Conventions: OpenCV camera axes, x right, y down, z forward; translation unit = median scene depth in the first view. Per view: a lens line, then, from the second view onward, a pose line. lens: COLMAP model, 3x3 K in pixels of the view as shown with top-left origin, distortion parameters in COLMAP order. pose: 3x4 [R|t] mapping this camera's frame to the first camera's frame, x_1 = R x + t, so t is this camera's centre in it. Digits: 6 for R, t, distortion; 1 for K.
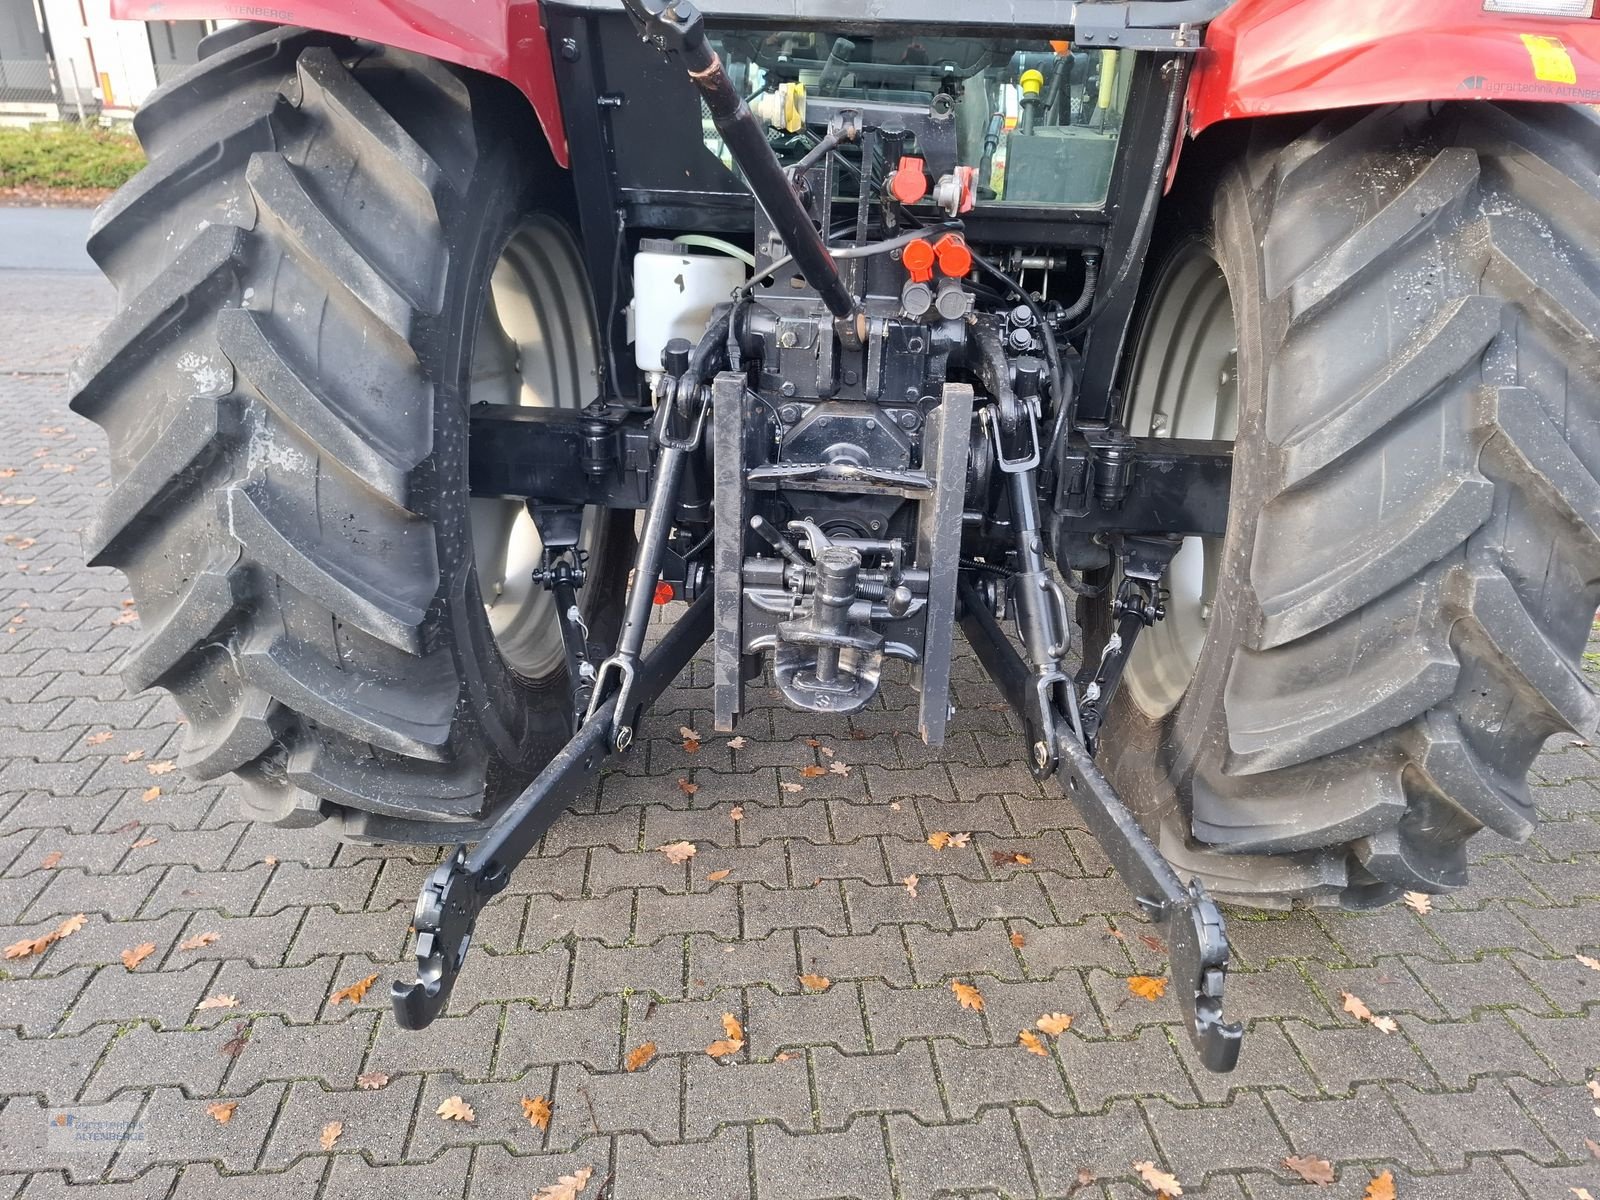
lens RADIAL K [[1109.6, 0, 828.4], [0, 1109.6, 603.3], [0, 0, 1]] dist [0.066401, -0.062193]
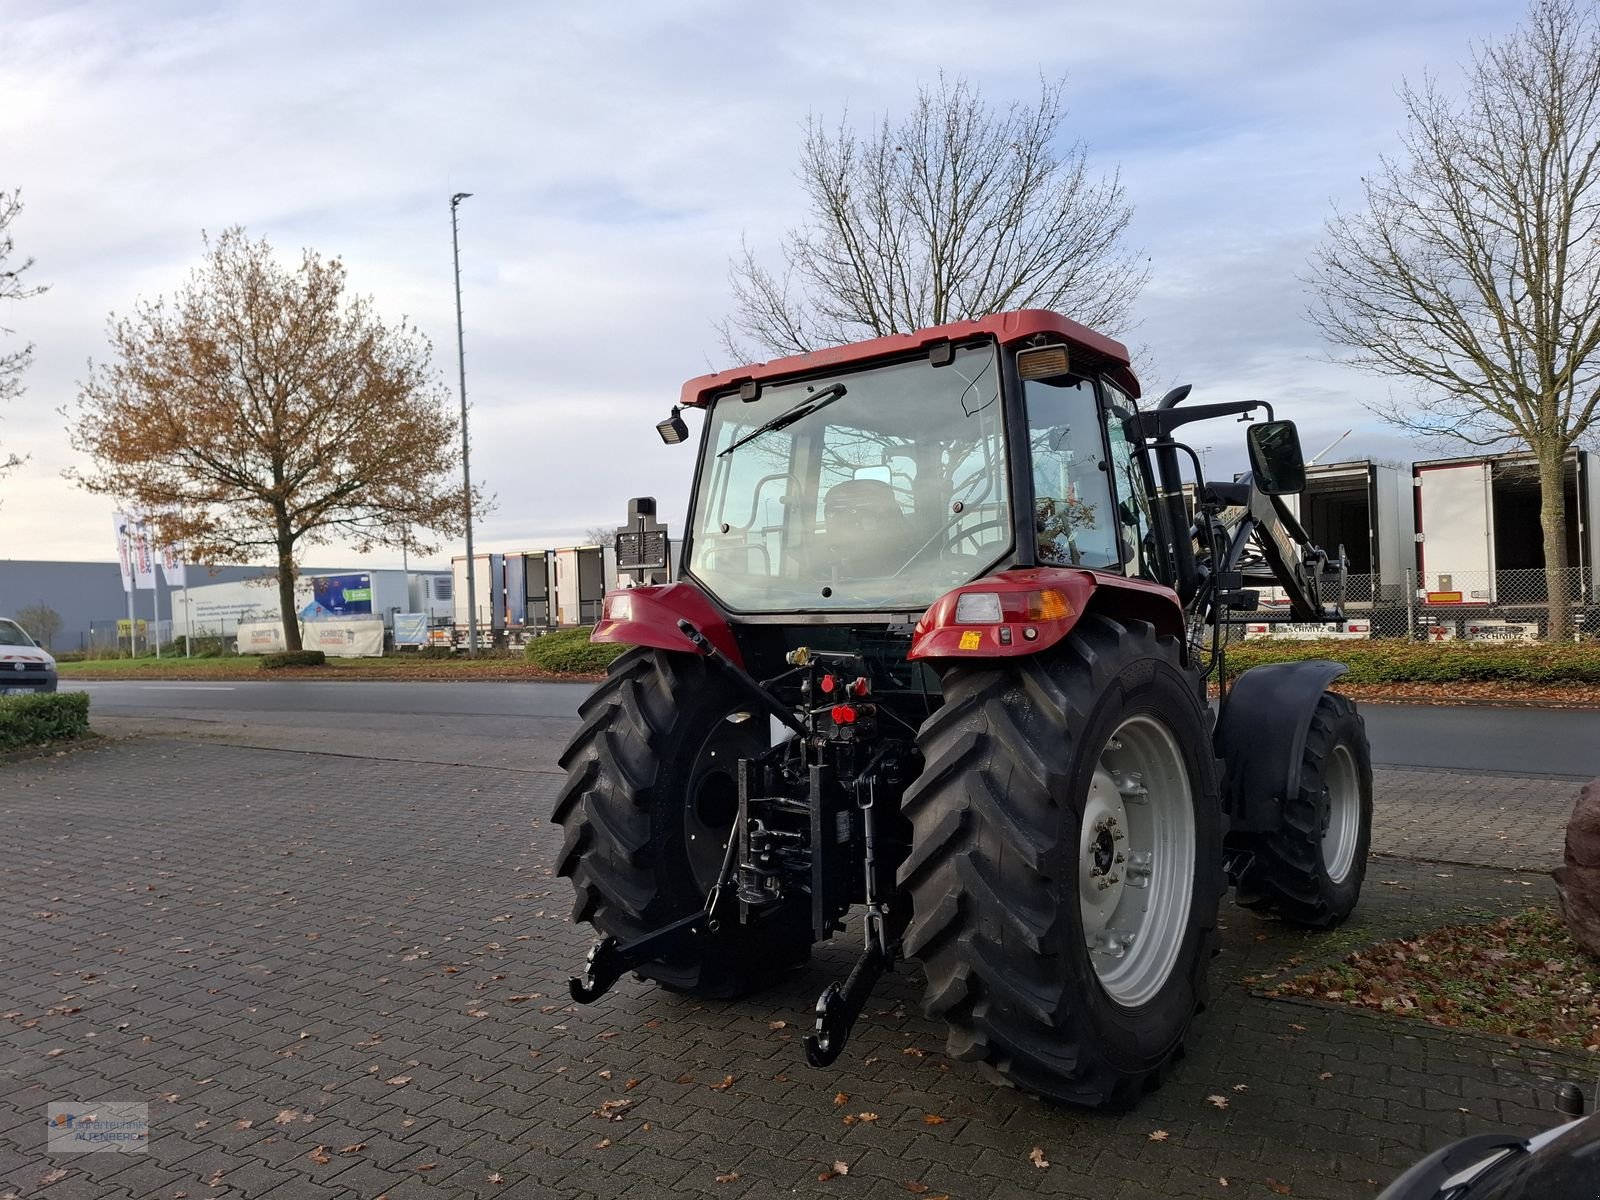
lens RADIAL K [[1116.0, 0, 815.5], [0, 1116.0, 590.9], [0, 0, 1]] dist [0.104383, -0.129809]
pose [[0.815456, -0.059647, -0.575738, 1.383616], [-0.179215, 0.919780, -0.349123, 0.271629], [0.550376, 0.387875, 0.739350, -0.837268]]
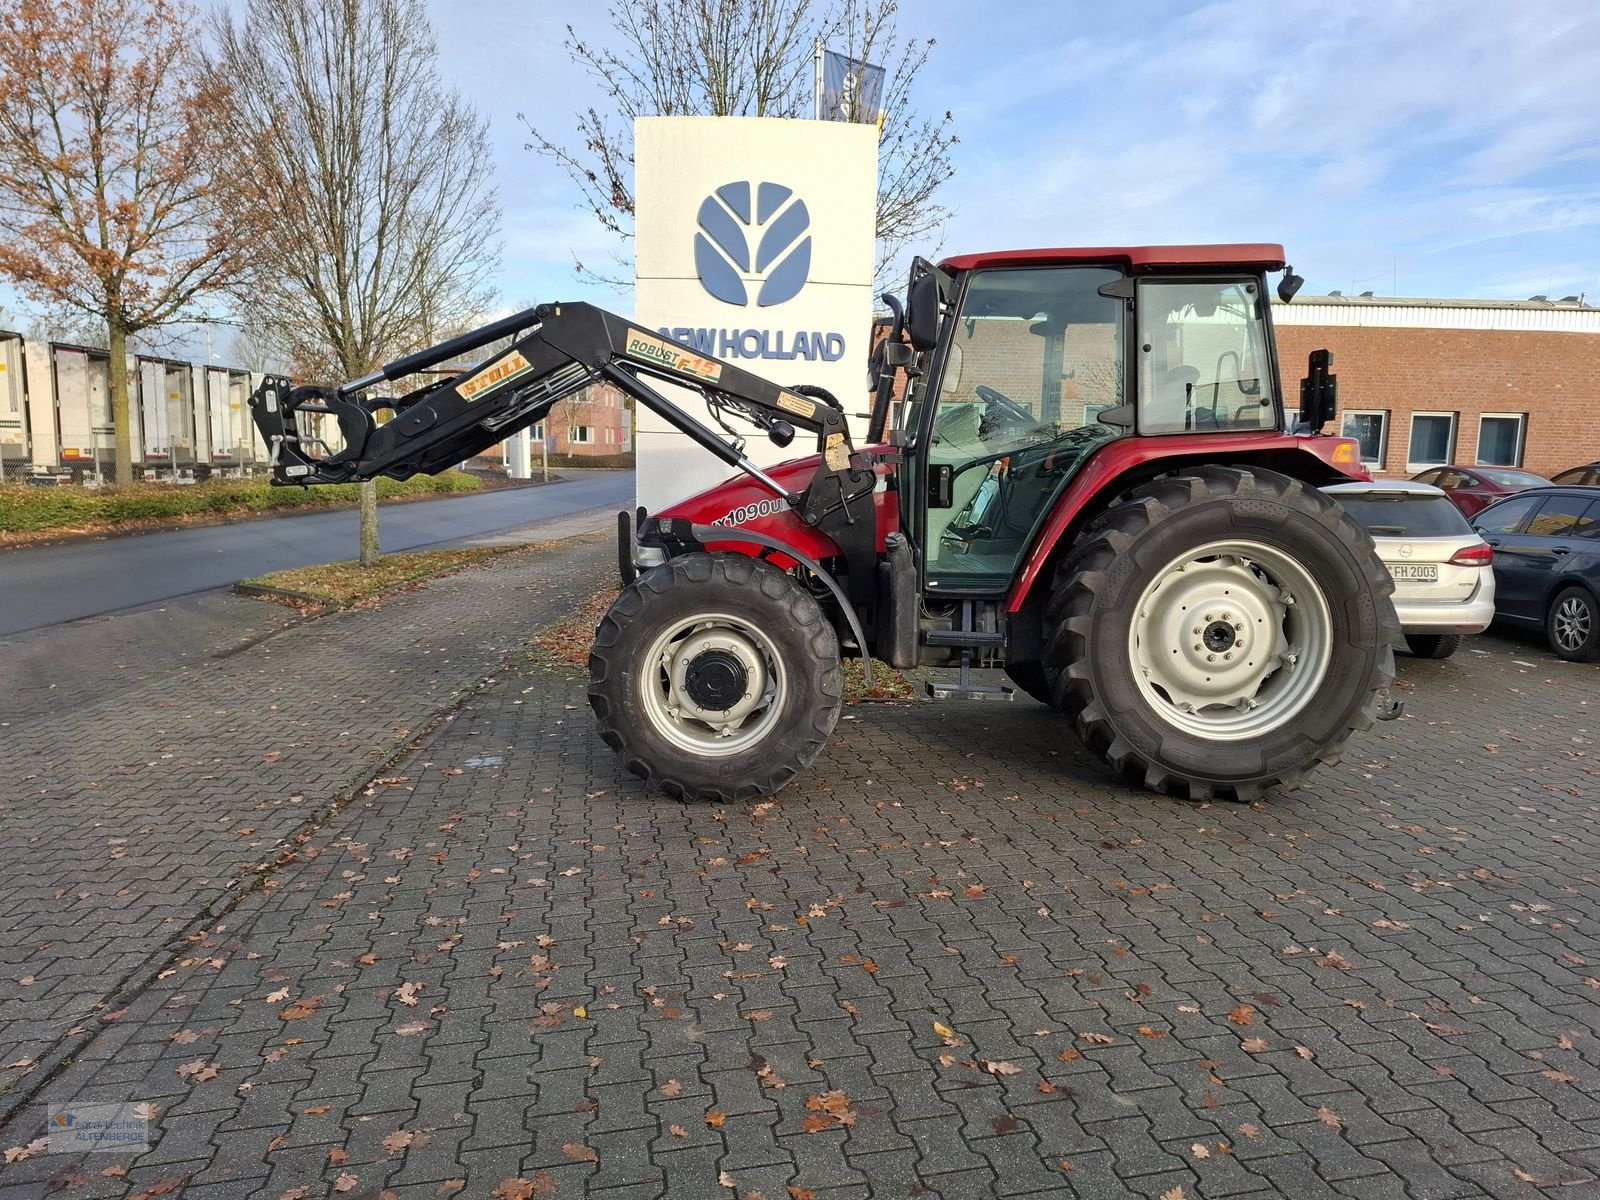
lens RADIAL K [[1090.6, 0, 824.3], [0, 1090.6, 598.3], [0, 0, 1]] dist [0.107552, -0.135919]
pose [[-0.102583, -0.154754, 0.982613, -3.268924], [0.377172, 0.908008, 0.182380, -1.213495], [-0.920444, 0.389324, -0.034778, 2.356748]]
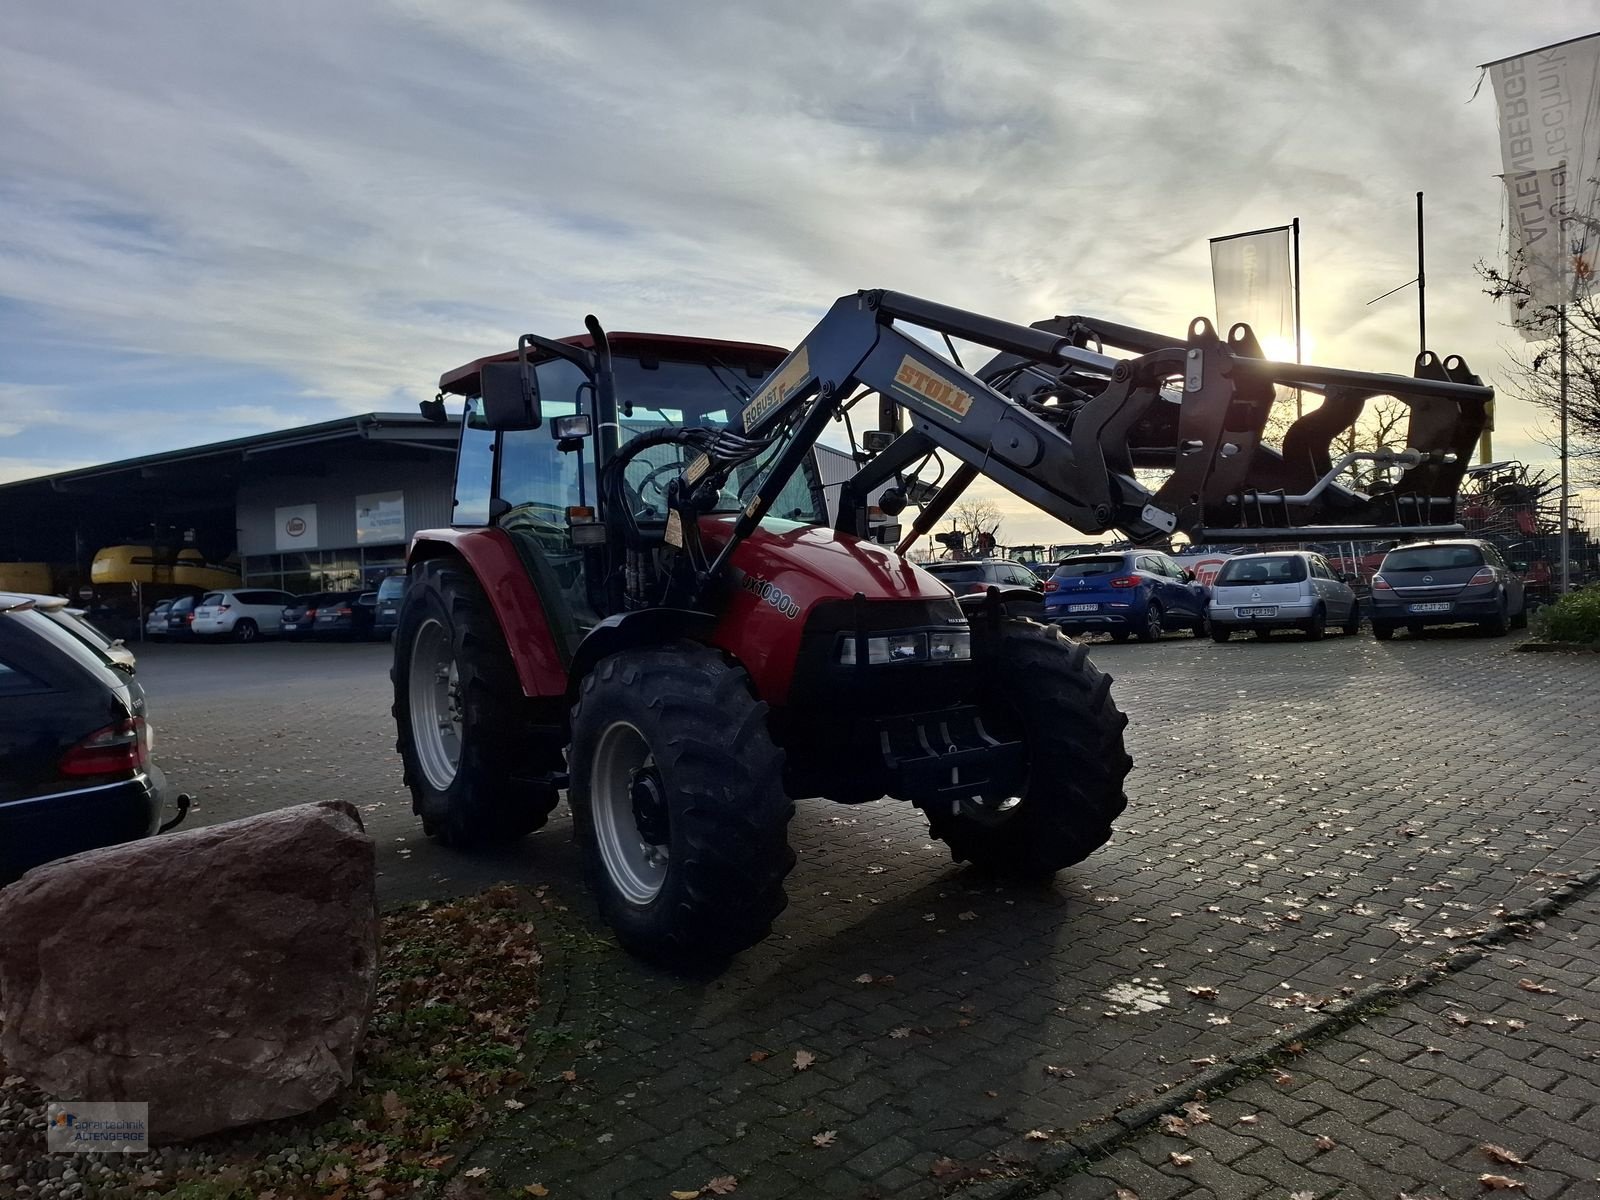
lens RADIAL K [[1116.0, 0, 815.5], [0, 1116.0, 590.9], [0, 0, 1]] dist [0.104383, -0.129809]
pose [[-0.777617, 0.001940, -0.628736, 1.844351], [-0.238677, 0.924230, 0.298047, -1.719221], [0.581675, 0.381831, -0.718234, 4.263315]]
